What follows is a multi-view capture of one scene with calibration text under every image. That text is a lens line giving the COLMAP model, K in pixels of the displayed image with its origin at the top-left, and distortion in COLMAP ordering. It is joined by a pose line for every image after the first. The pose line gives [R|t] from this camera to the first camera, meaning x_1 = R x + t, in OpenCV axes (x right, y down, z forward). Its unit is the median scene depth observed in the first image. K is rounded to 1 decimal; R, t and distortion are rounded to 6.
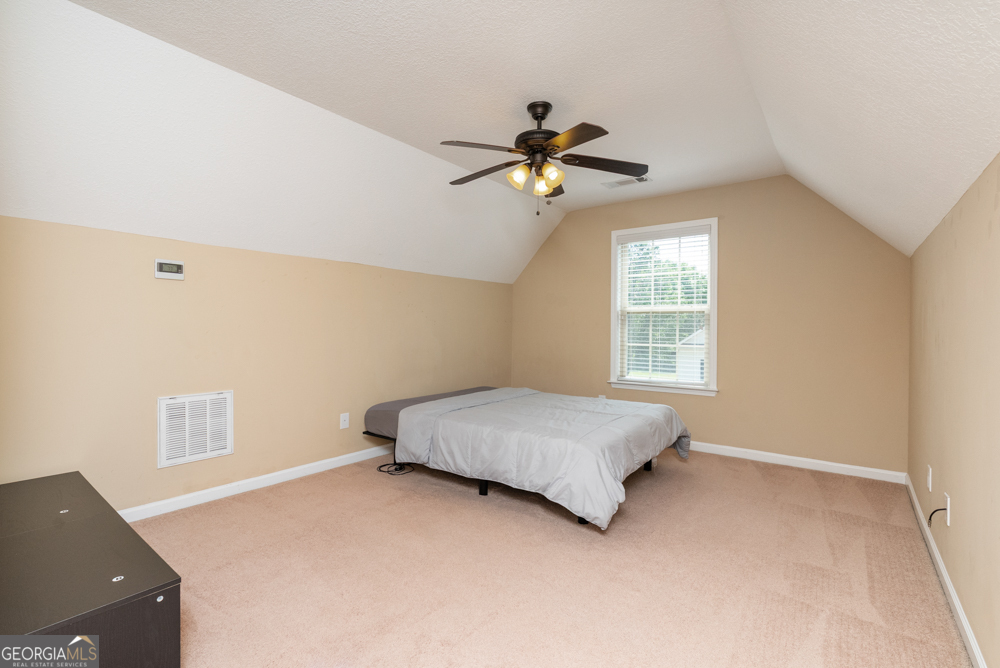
lens RADIAL K [[456.1, 0, 501.5], [0, 456.1, 335.5], [0, 0, 1]] dist [-0.001869, 0.000087]
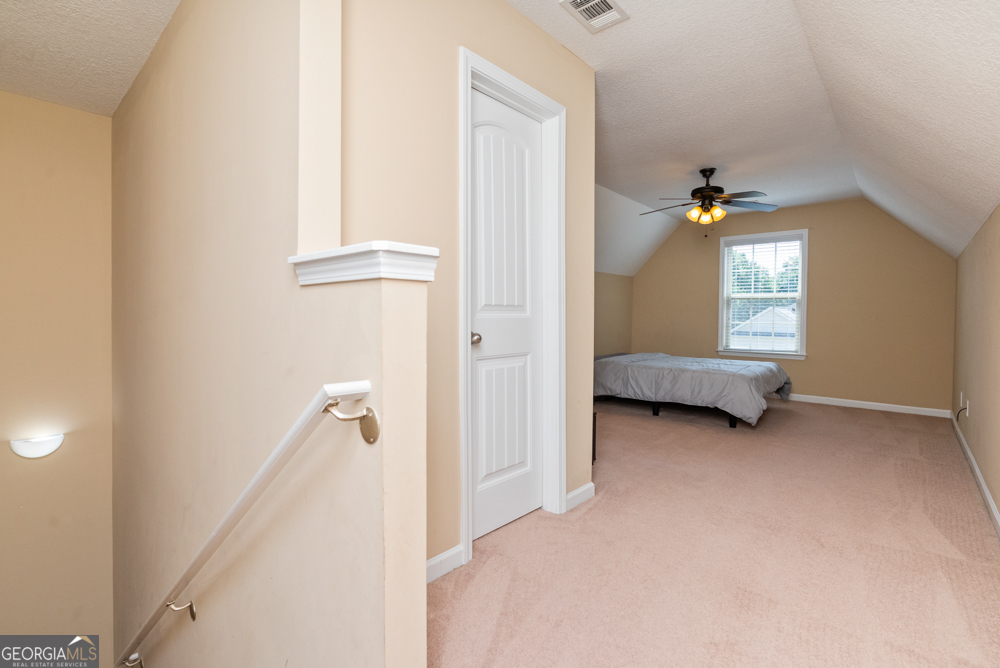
lens RADIAL K [[456.5, 0, 502.2], [0, 456.5, 326.0], [0, 0, 1]] dist [0.000200, 0.000040]
pose [[0.997002, 0.007679, -0.076995, -0.385211], [-0.007141, 0.999948, 0.007255, 0.033240], [0.077047, -0.006683, 0.997005, -0.506210]]
